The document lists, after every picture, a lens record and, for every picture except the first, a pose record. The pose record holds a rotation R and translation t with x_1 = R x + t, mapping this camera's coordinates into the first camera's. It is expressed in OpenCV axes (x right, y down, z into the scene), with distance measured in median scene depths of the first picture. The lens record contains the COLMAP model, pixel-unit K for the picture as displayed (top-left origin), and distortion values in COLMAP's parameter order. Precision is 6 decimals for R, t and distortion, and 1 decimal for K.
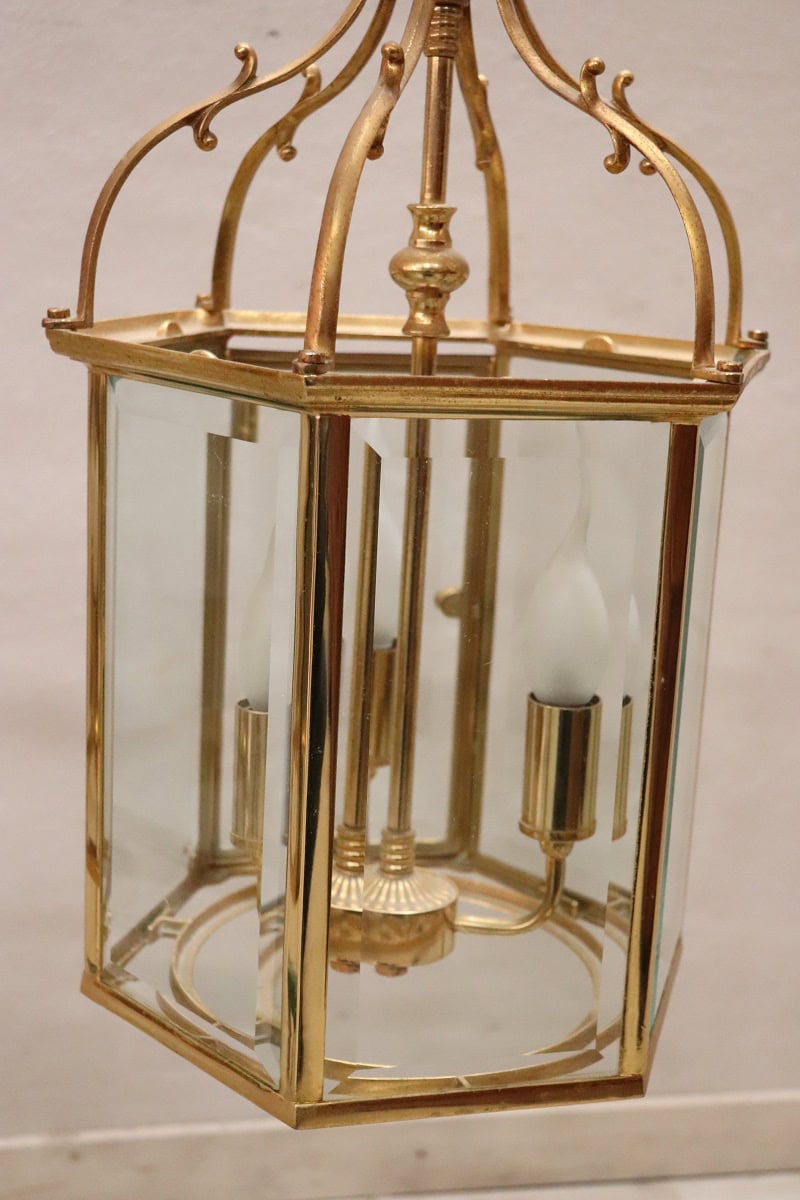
lens RADIAL K [[1733.1, 0, 408.1], [0, 1733.1, 597.4], [0, 0, 1]] dist [0.026548, 0.000000]
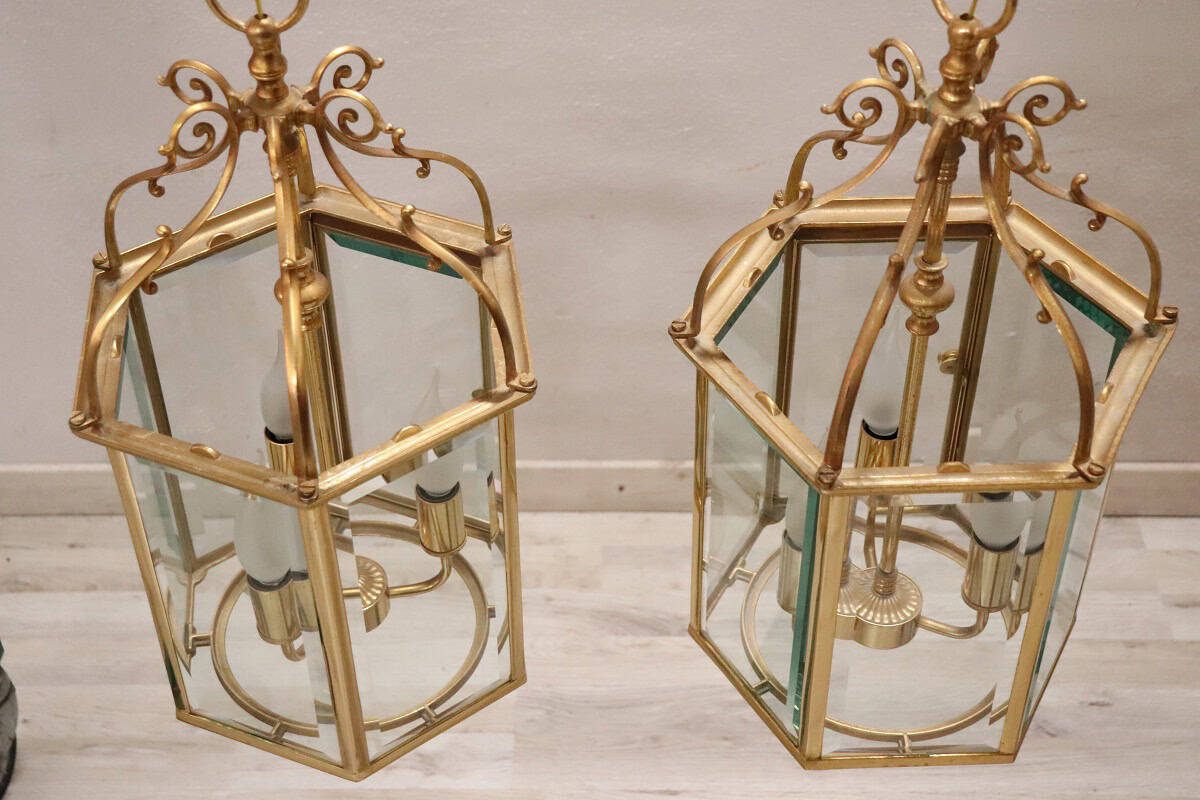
lens RADIAL K [[1733.1, 0, 598.3], [0, 1733.1, 398.1], [0, 0, 1]] dist [0.026548, 0.000000]
pose [[0.972184, 0.099450, -0.212055, 0.091284], [0.008031, 0.890692, 0.454537, -1.160775], [0.234080, -0.443597, 0.865118, -0.552073]]
